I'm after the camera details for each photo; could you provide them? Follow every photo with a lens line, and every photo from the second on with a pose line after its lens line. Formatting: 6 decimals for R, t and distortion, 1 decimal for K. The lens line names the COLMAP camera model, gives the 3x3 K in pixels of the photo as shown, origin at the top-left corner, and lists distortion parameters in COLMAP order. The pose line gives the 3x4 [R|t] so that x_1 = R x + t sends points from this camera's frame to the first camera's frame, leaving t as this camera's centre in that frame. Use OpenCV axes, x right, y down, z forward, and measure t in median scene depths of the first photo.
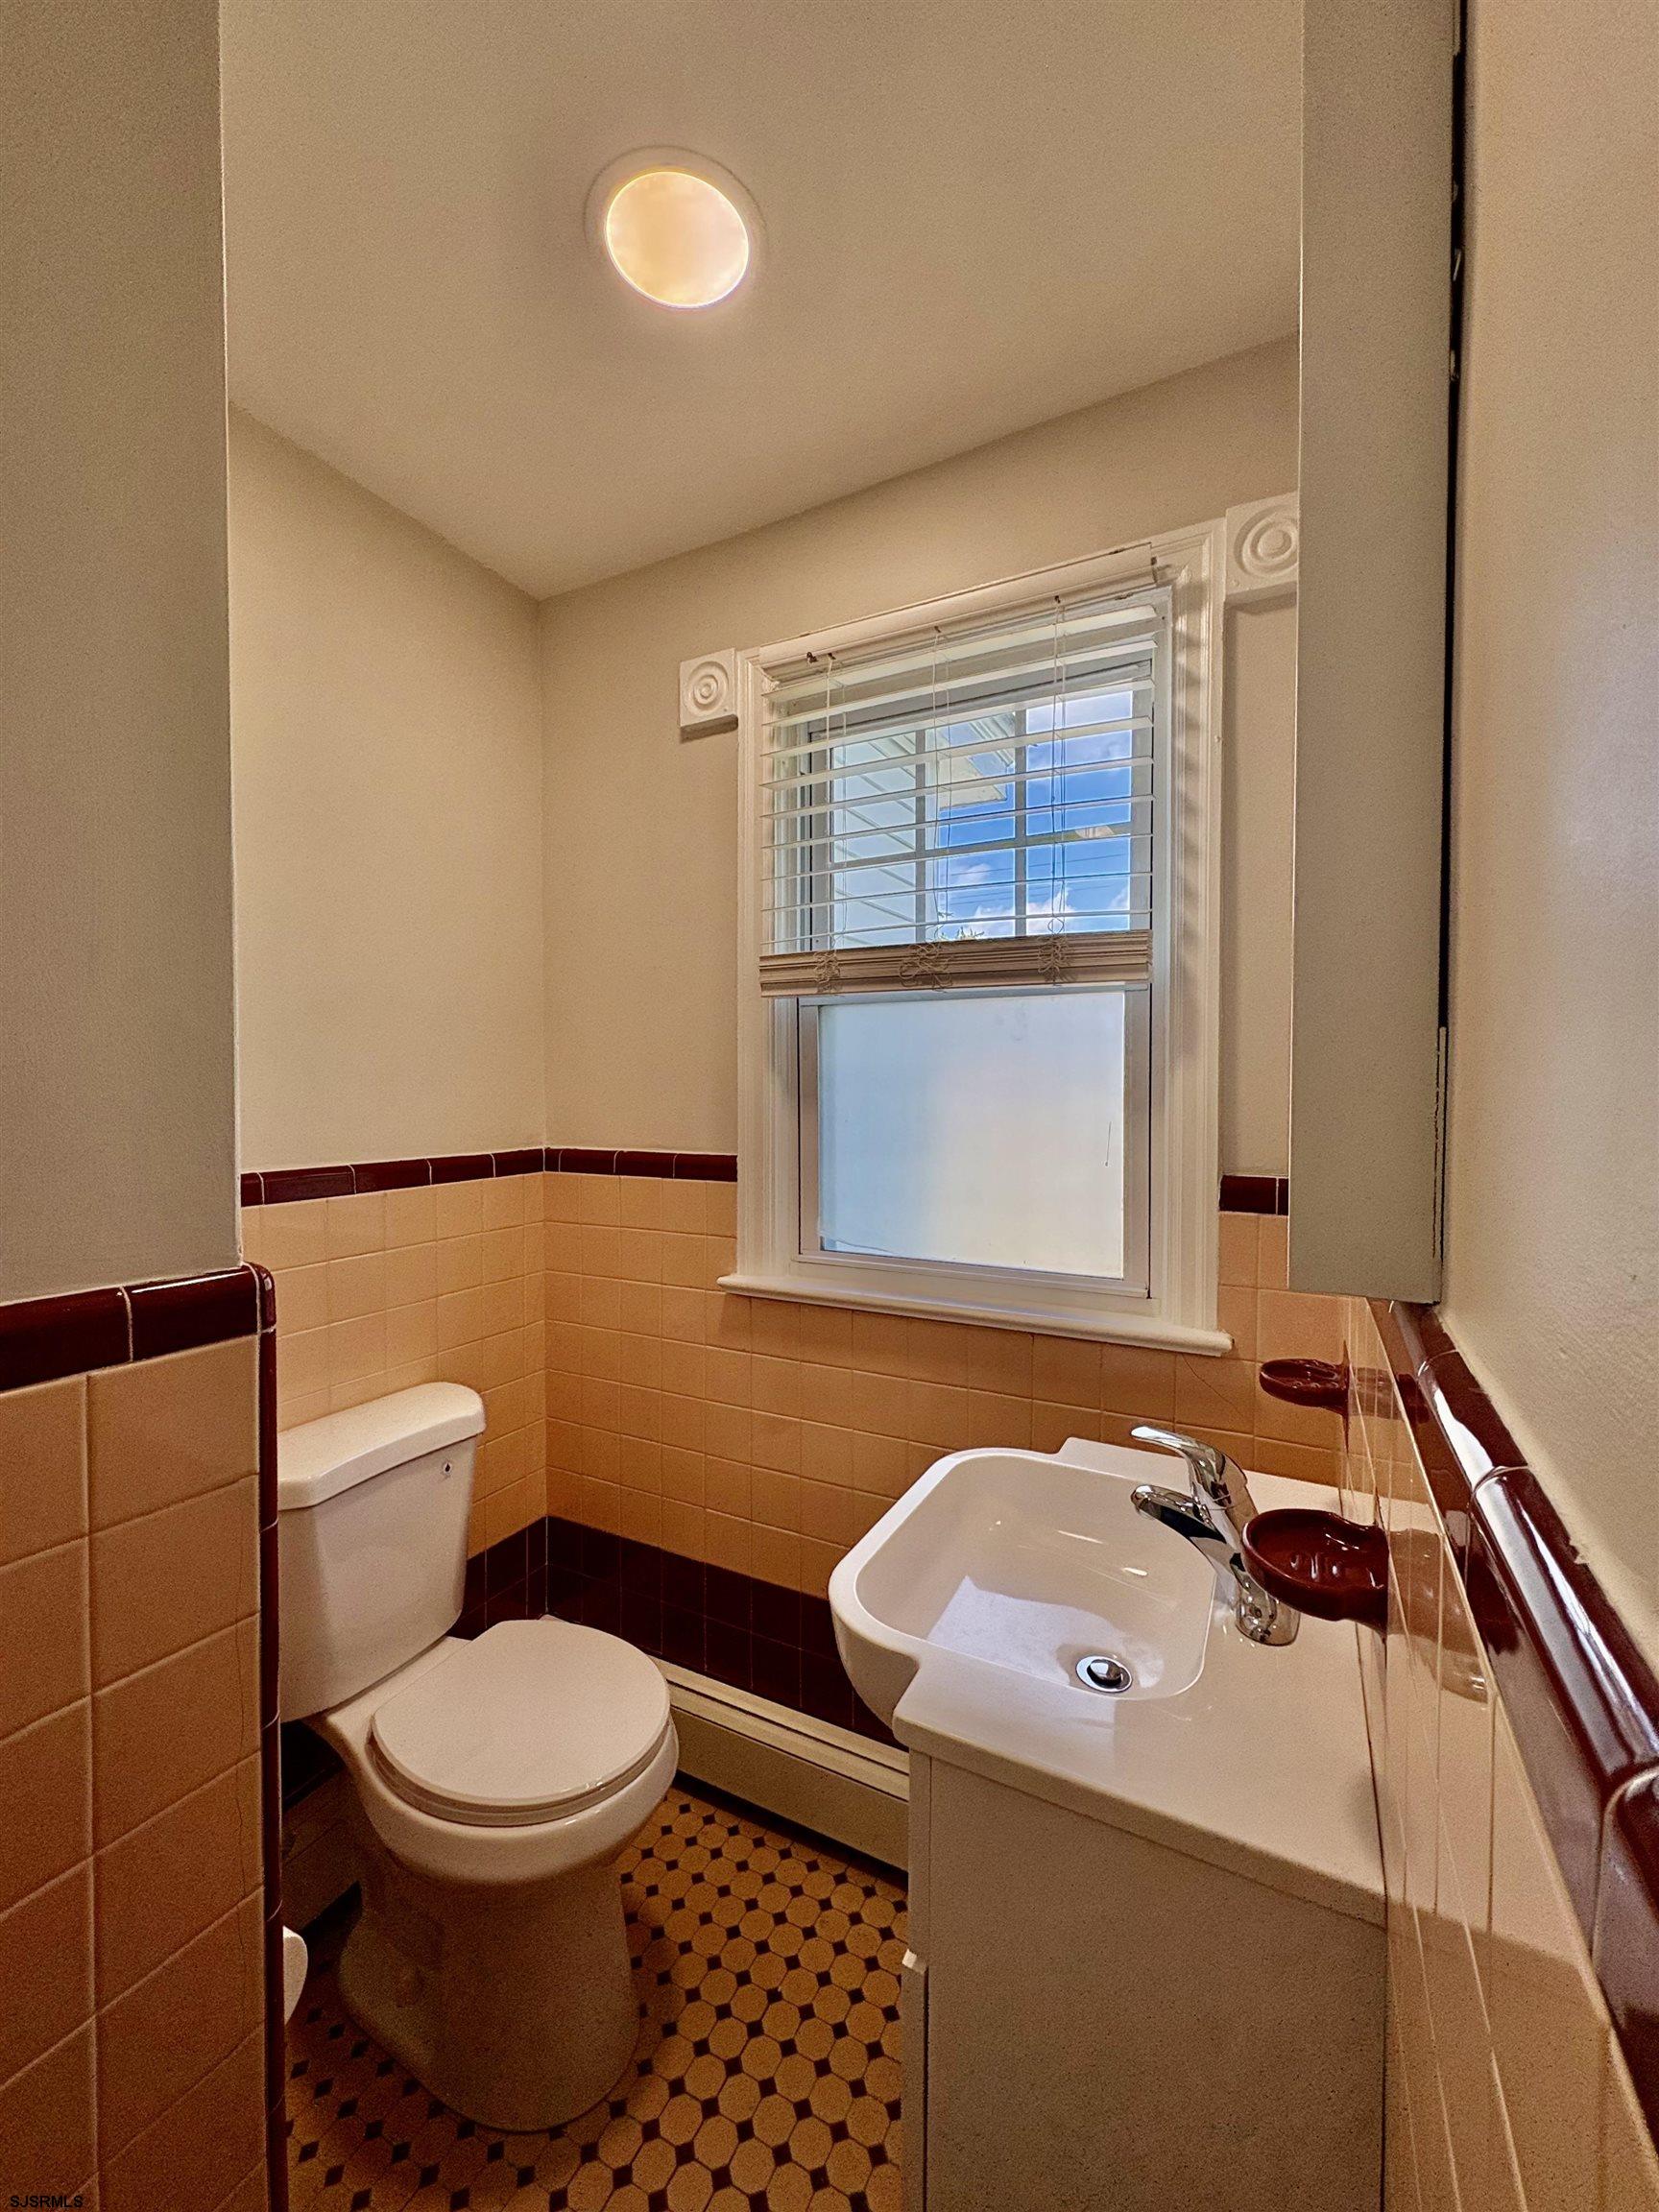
lens RADIAL K [[876.9, 0, 827.3], [0, 876.9, 1098.4], [0, 0, 1]] dist [-0.001768, -0.000143]
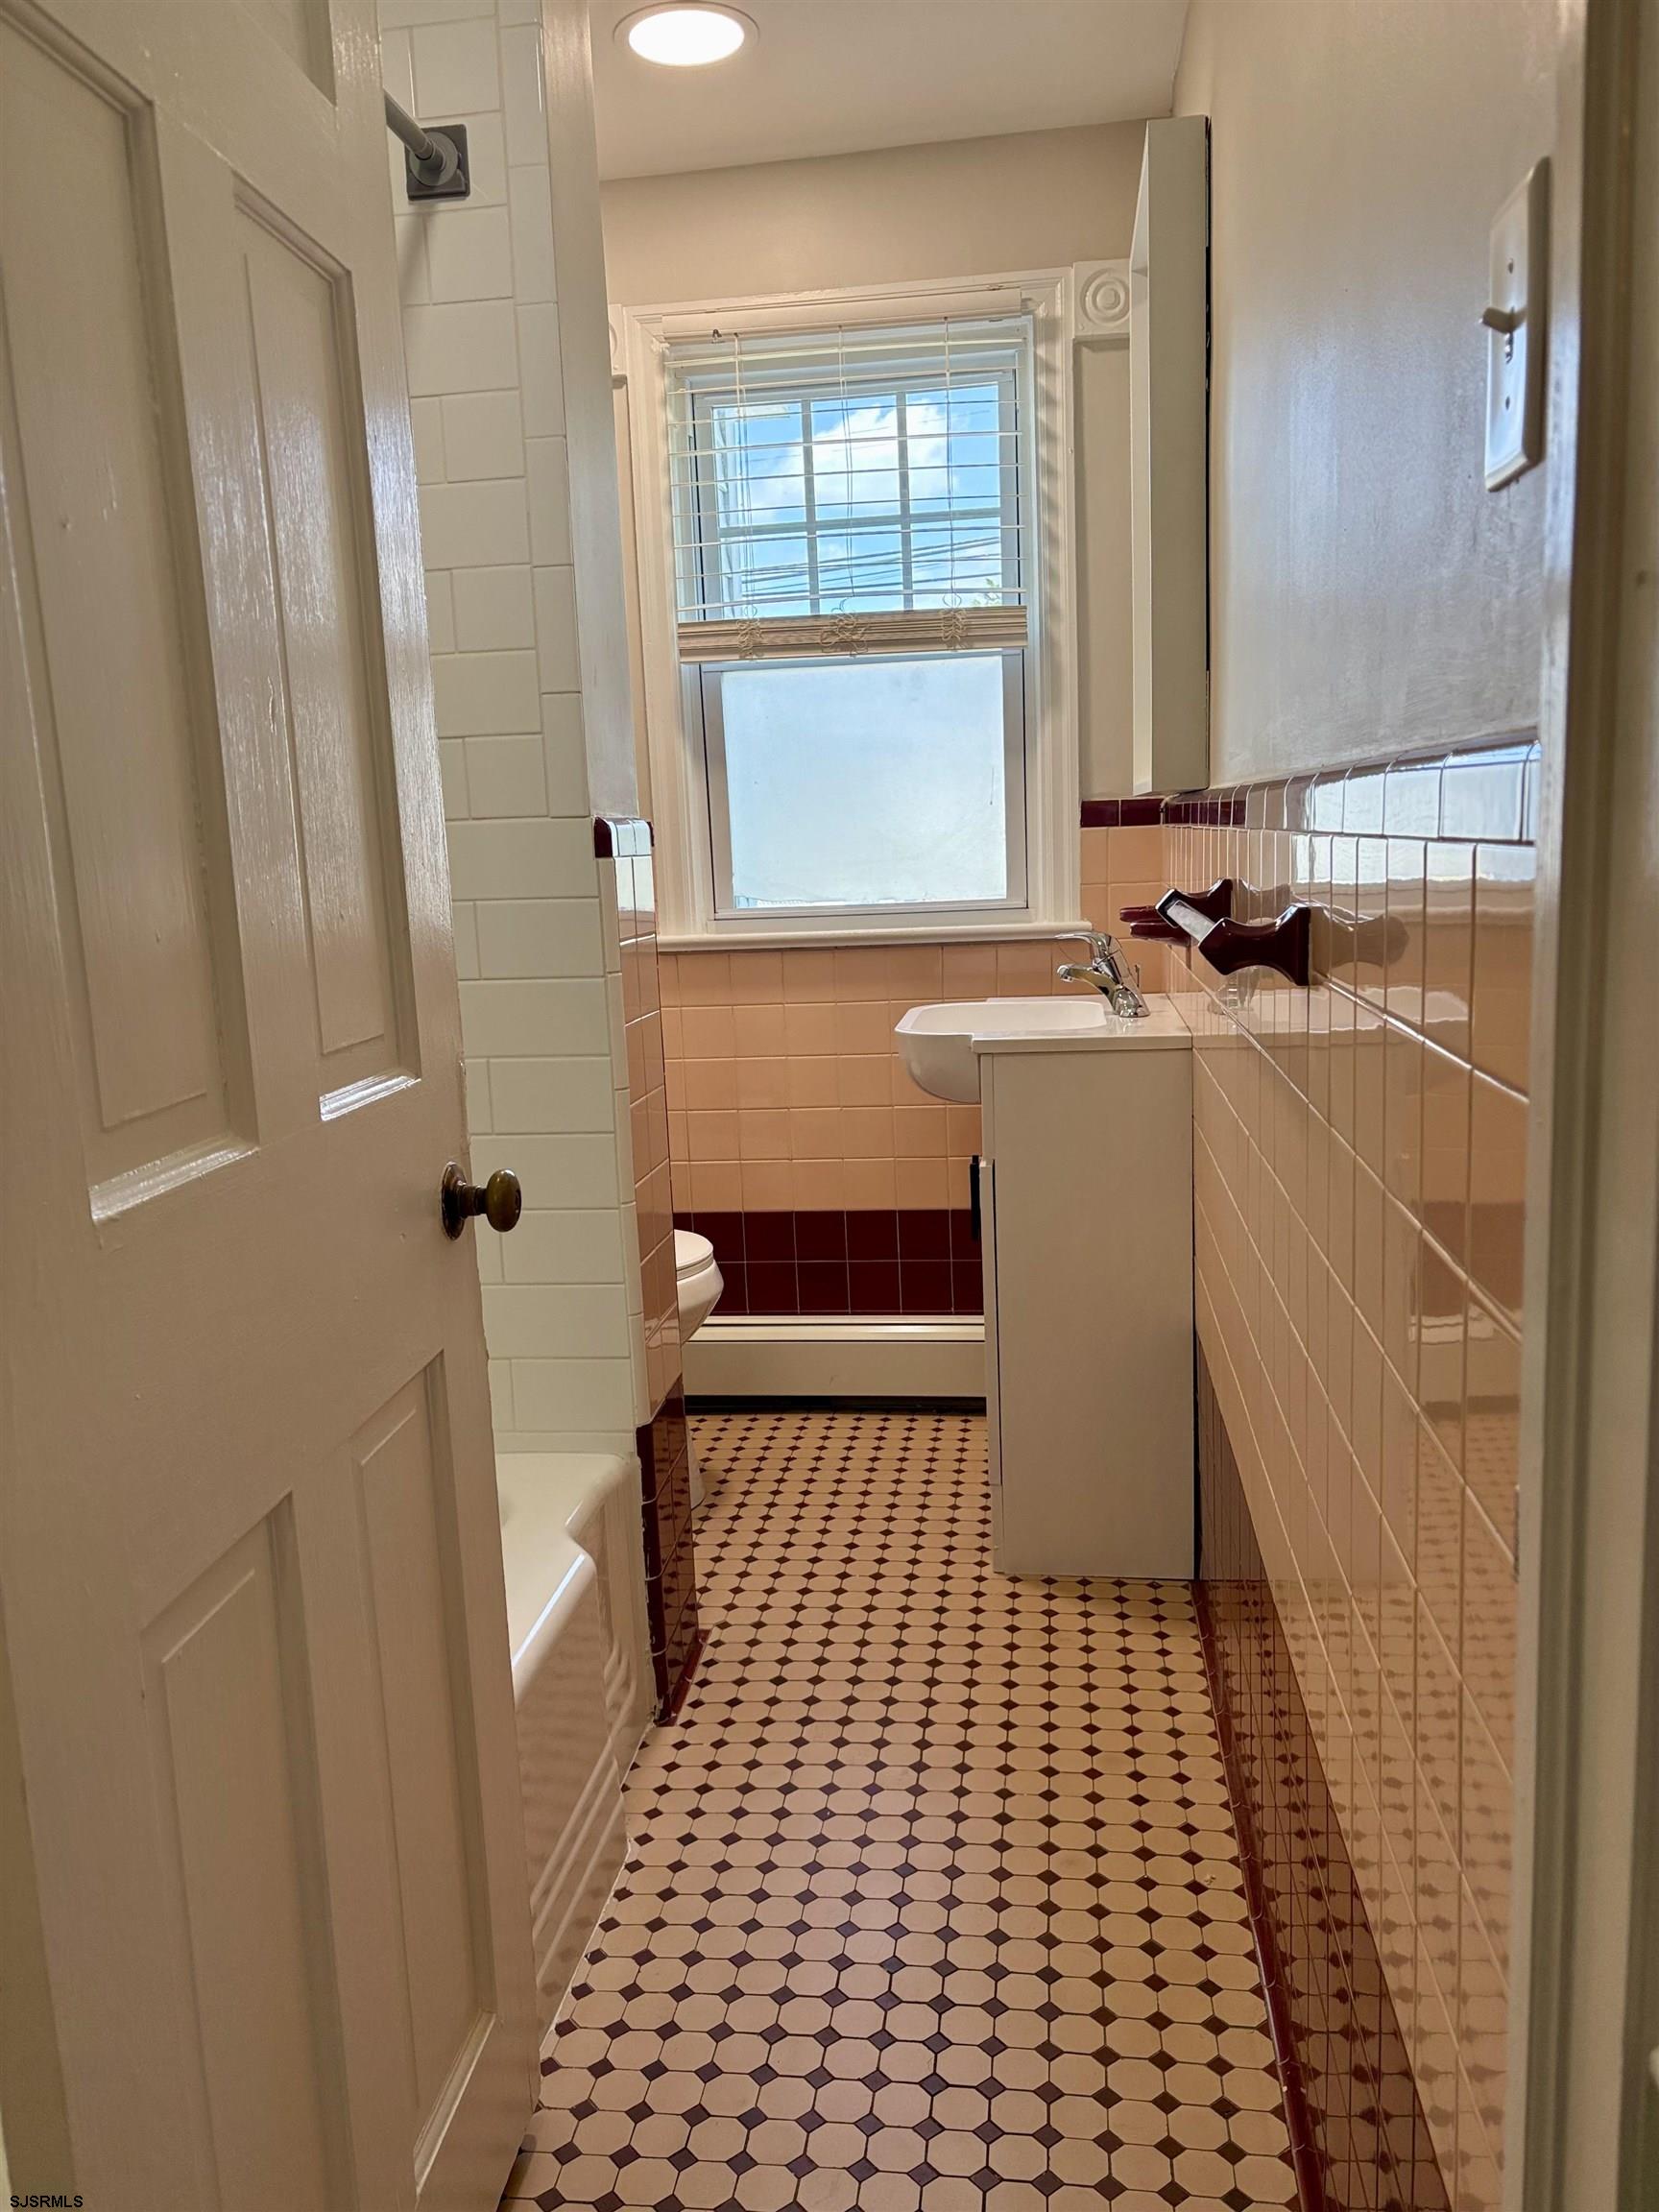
lens RADIAL K [[1676.1, 0, 828.9], [0, 1676.1, 1110.5], [0, 0, 1]] dist [0.026371, 0.007574]
pose [[0.935974, -0.093111, 0.339535, -0.774491], [0.047870, 0.989095, 0.139281, 0.174482], [-0.348801, -0.114110, 0.930224, -1.219433]]
